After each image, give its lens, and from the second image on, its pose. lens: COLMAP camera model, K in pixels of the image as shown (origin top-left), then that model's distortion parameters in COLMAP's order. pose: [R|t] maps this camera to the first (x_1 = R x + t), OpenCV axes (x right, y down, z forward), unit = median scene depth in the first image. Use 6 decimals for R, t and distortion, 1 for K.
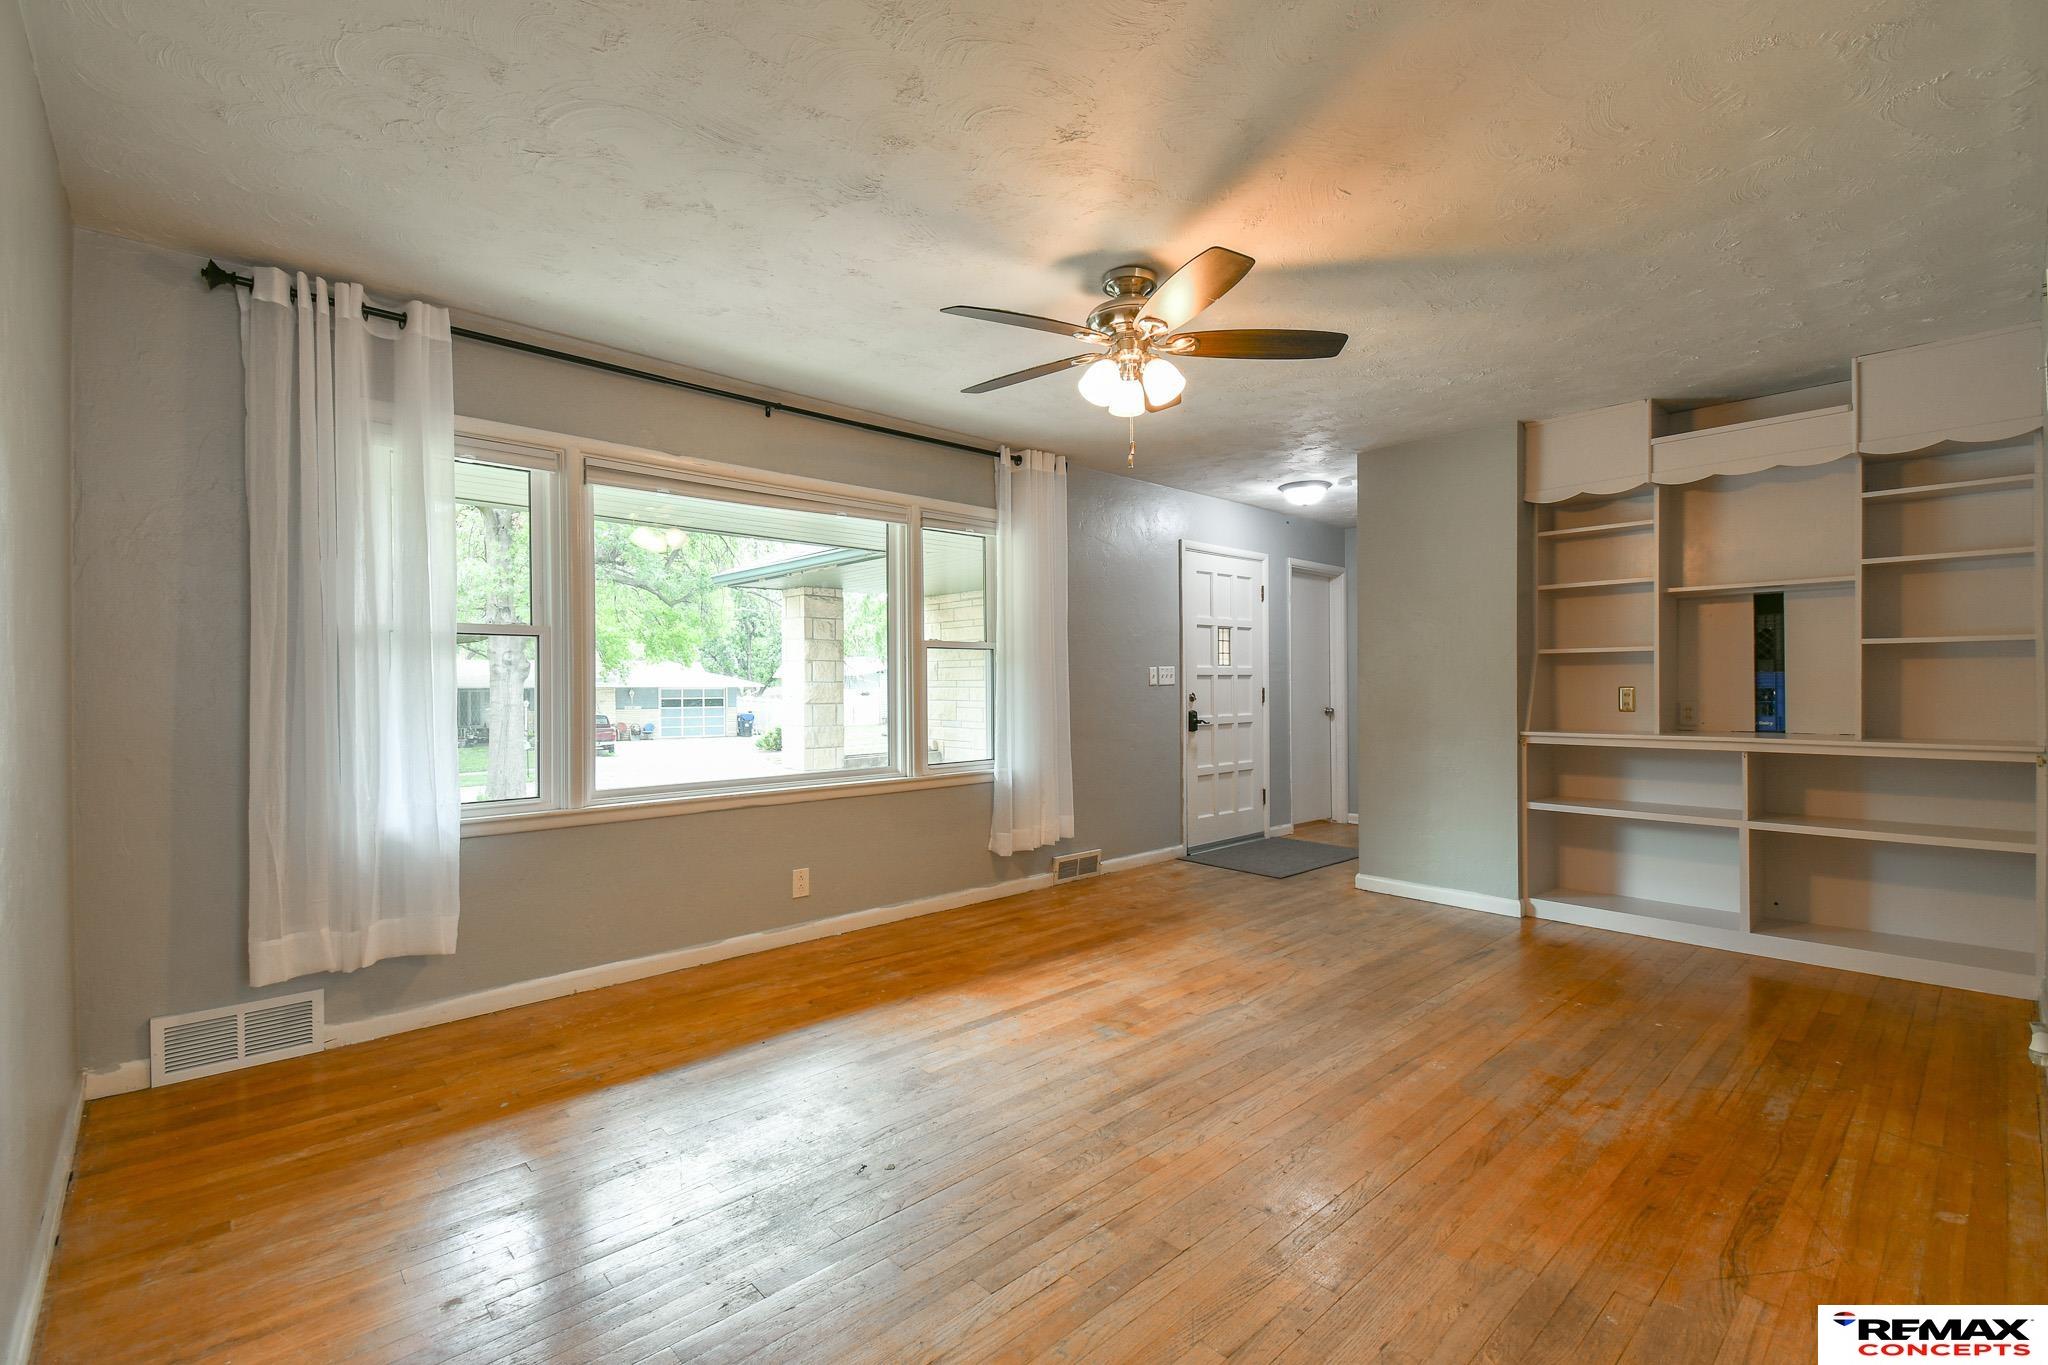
lens RADIAL K [[891.2, 0, 1021.9], [0, 891.2, 681.1], [0, 0, 1]] dist [0.045761, -0.025604]
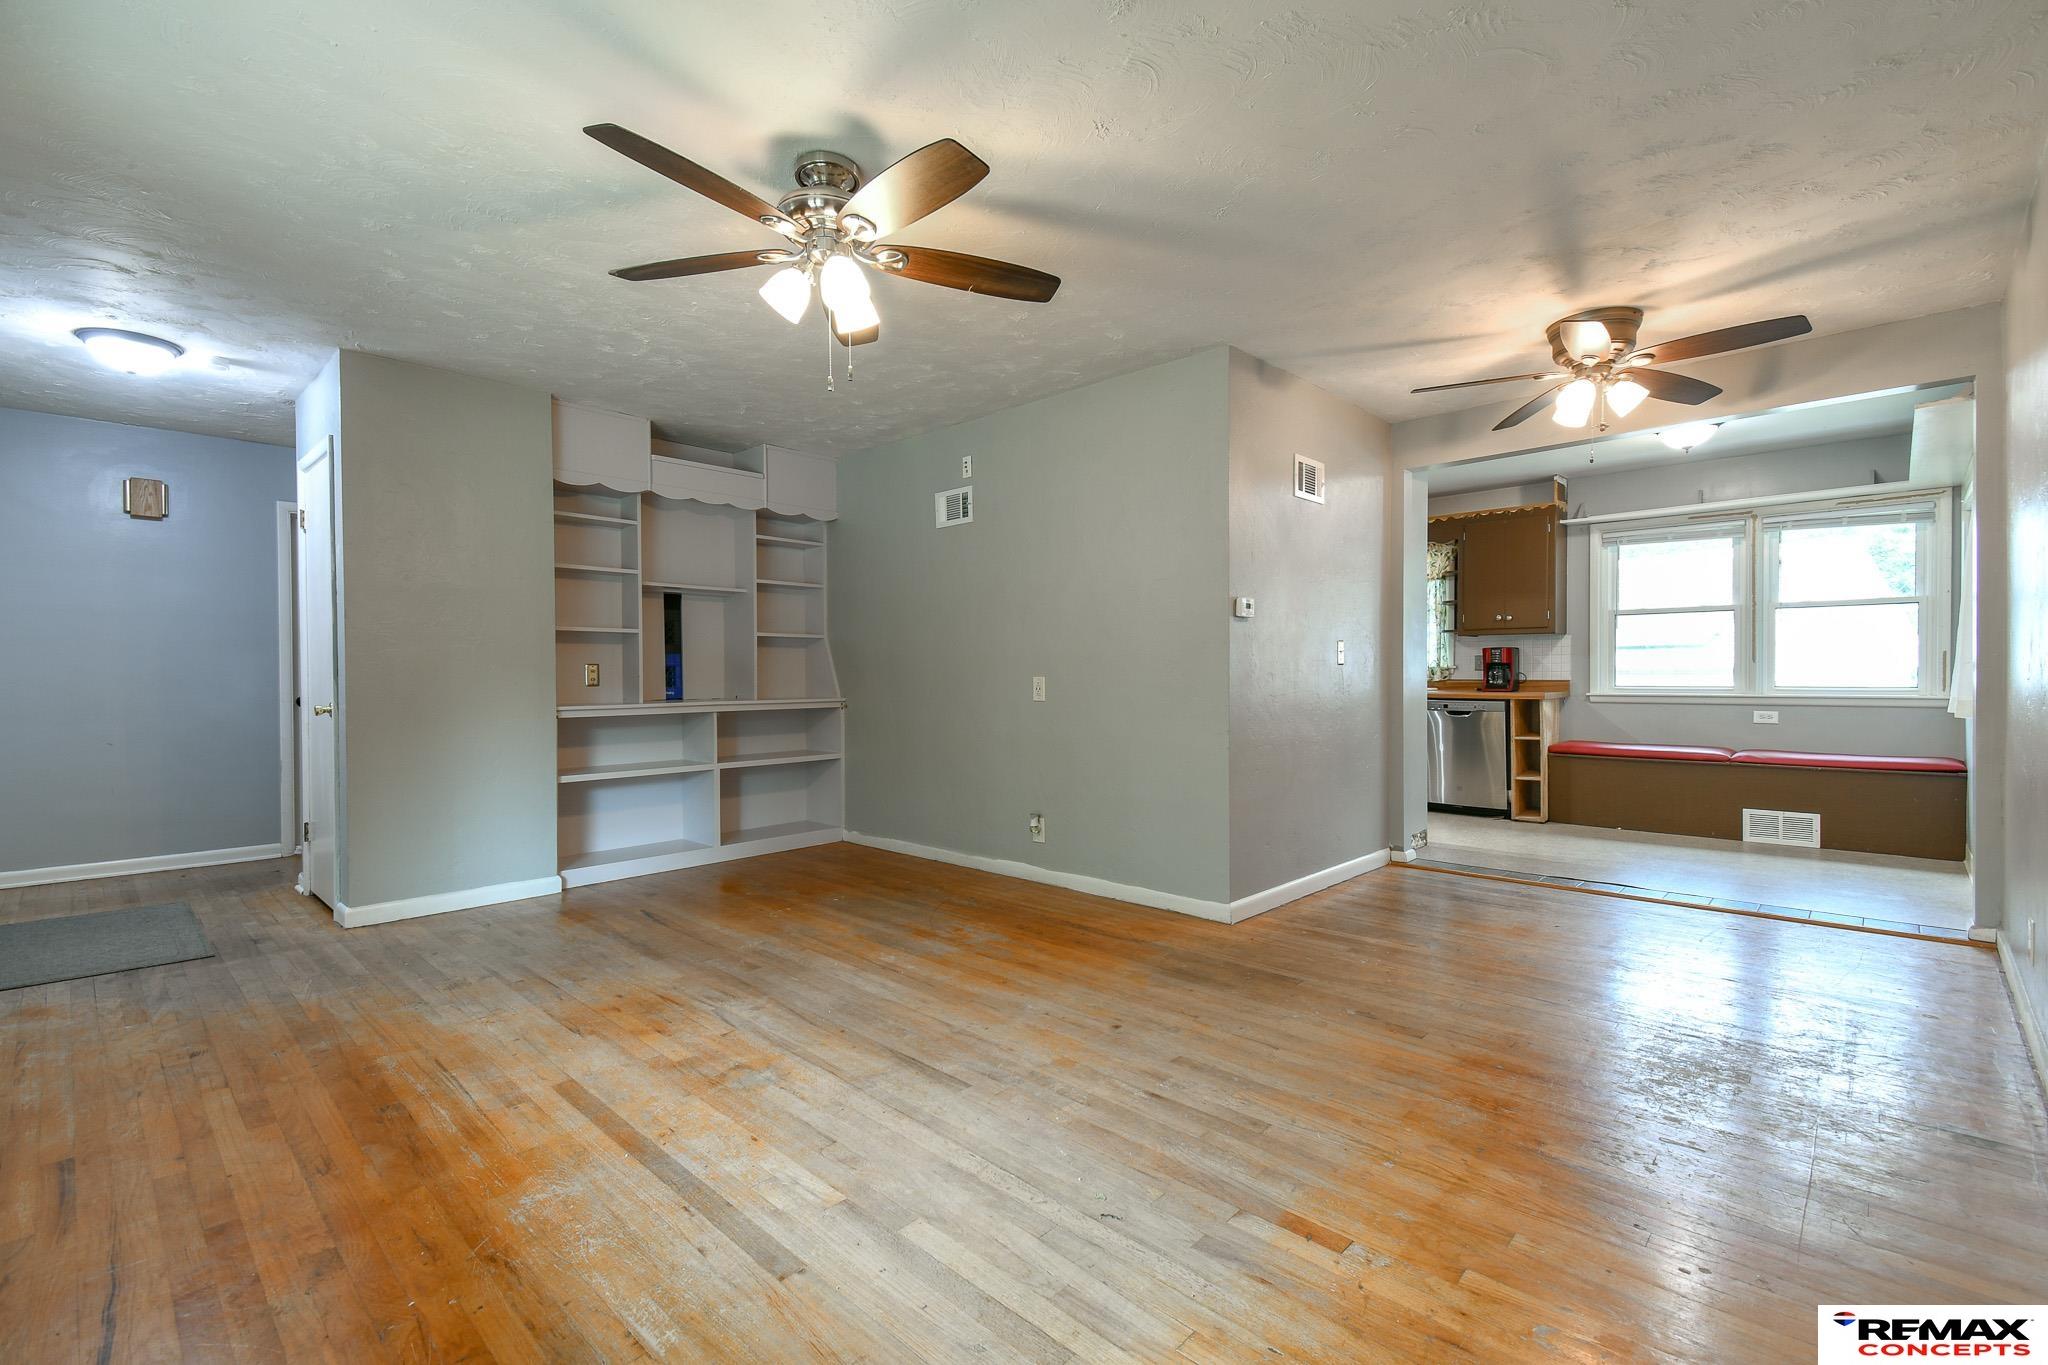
lens RADIAL K [[891.2, 0, 1021.9], [0, 891.2, 681.1], [0, 0, 1]] dist [0.045761, -0.025604]
pose [[-0.060933, -0.005916, 0.998124, -0.622987], [0.000737, 0.999982, 0.005972, 0.027538], [-0.998142, 0.001099, -0.060927, 0.705488]]
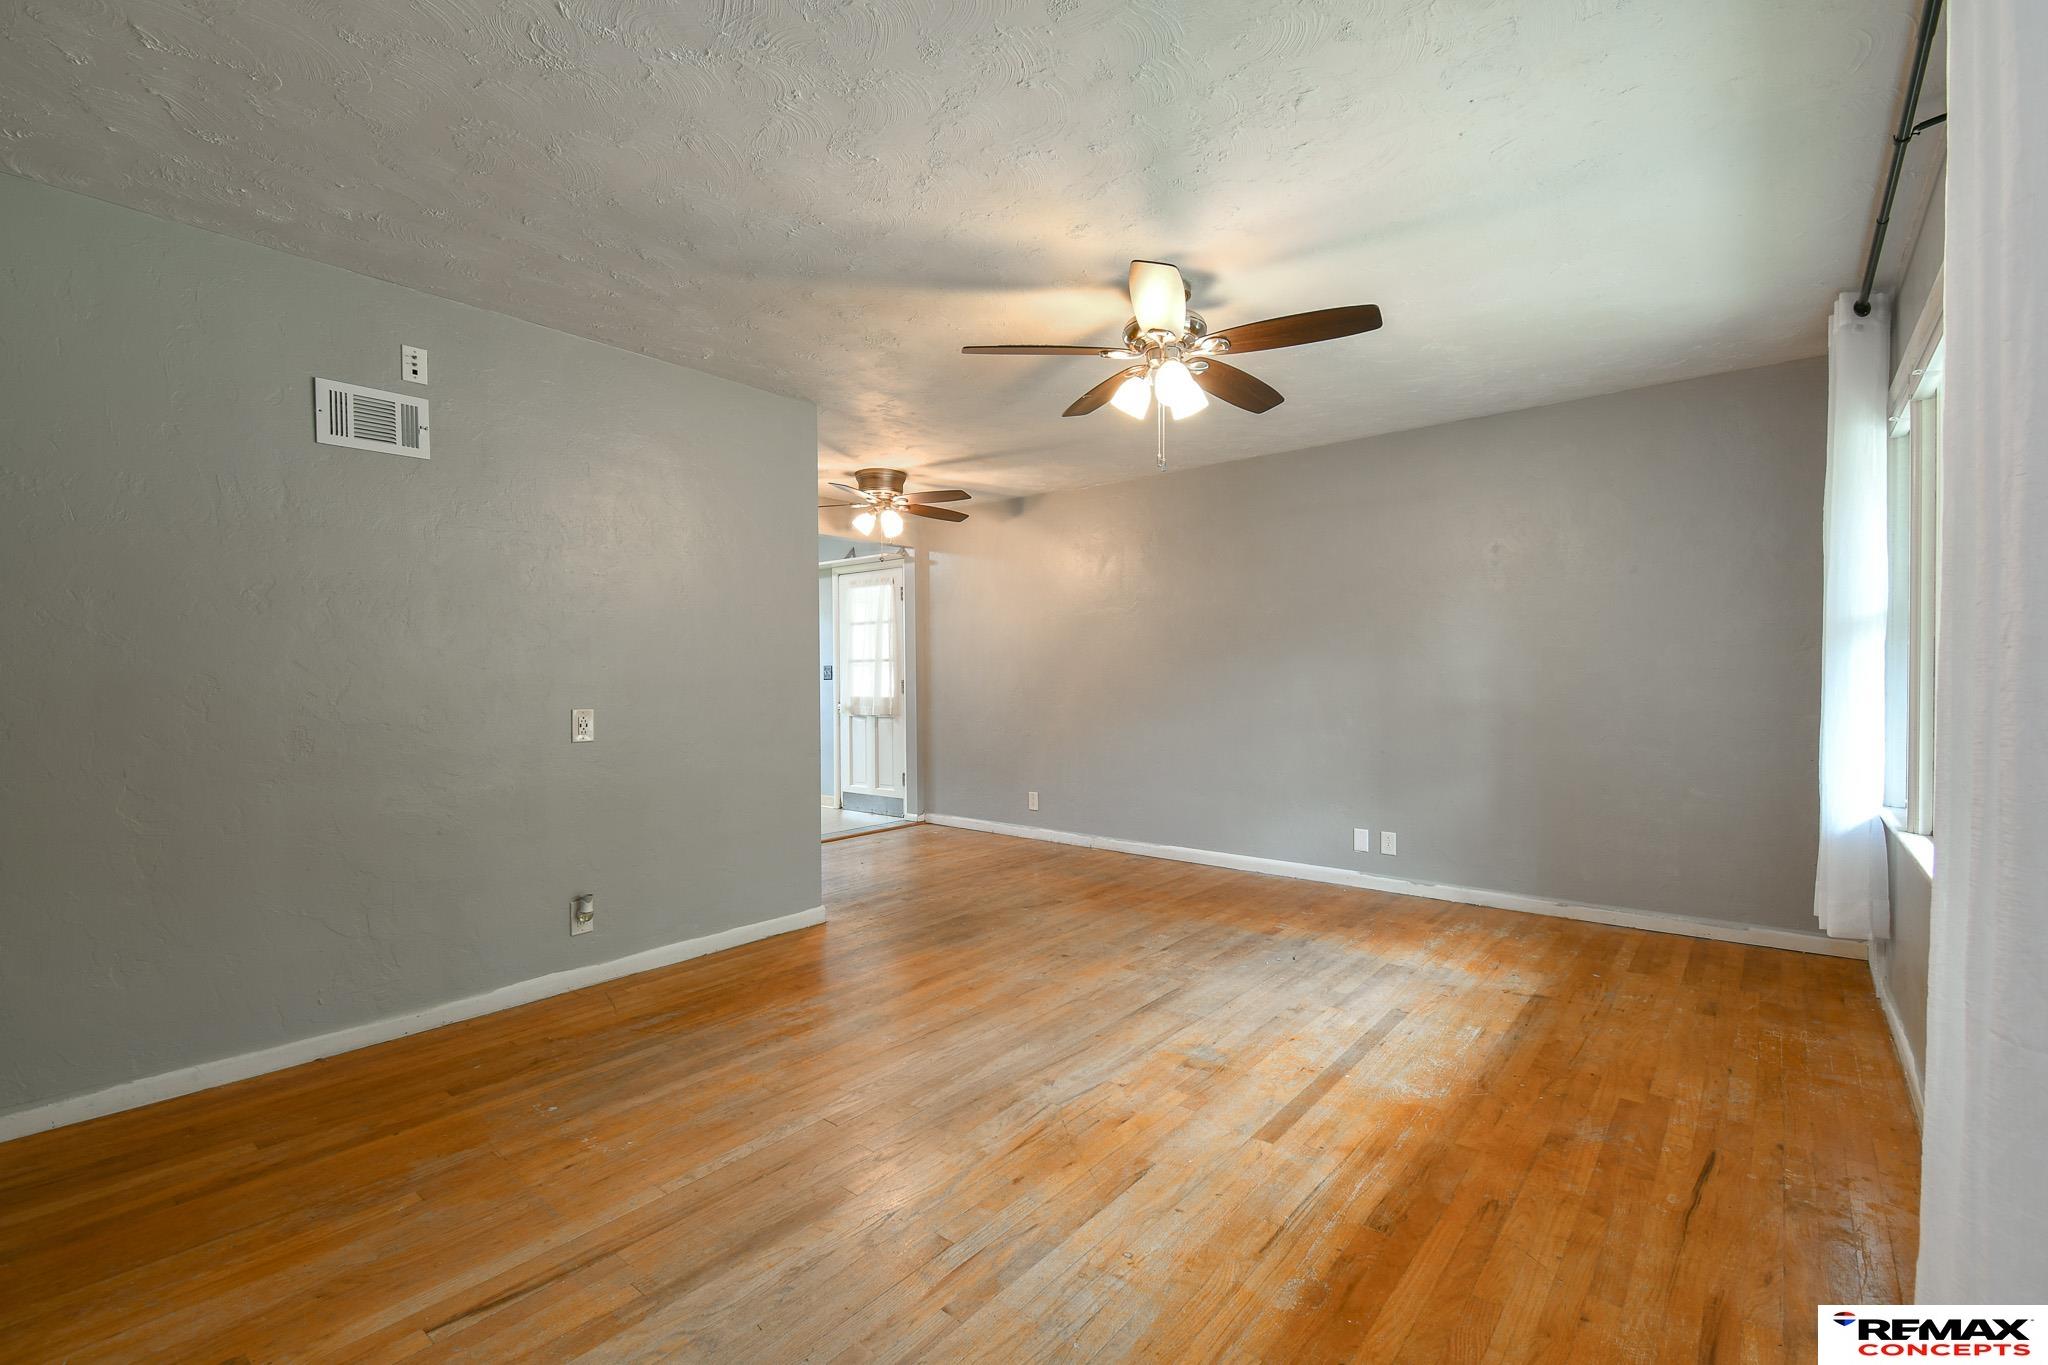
lens RADIAL K [[901.1, 0, 1024.0], [0, 901.1, 682.5], [0, 0, 1]] dist [0.036431, -0.026332]
pose [[-0.990800, 0.012658, -0.134744, 0.347746], [0.012481, 0.999920, 0.002159, 0.004083], [0.134760, 0.000458, -0.990878, 1.647346]]
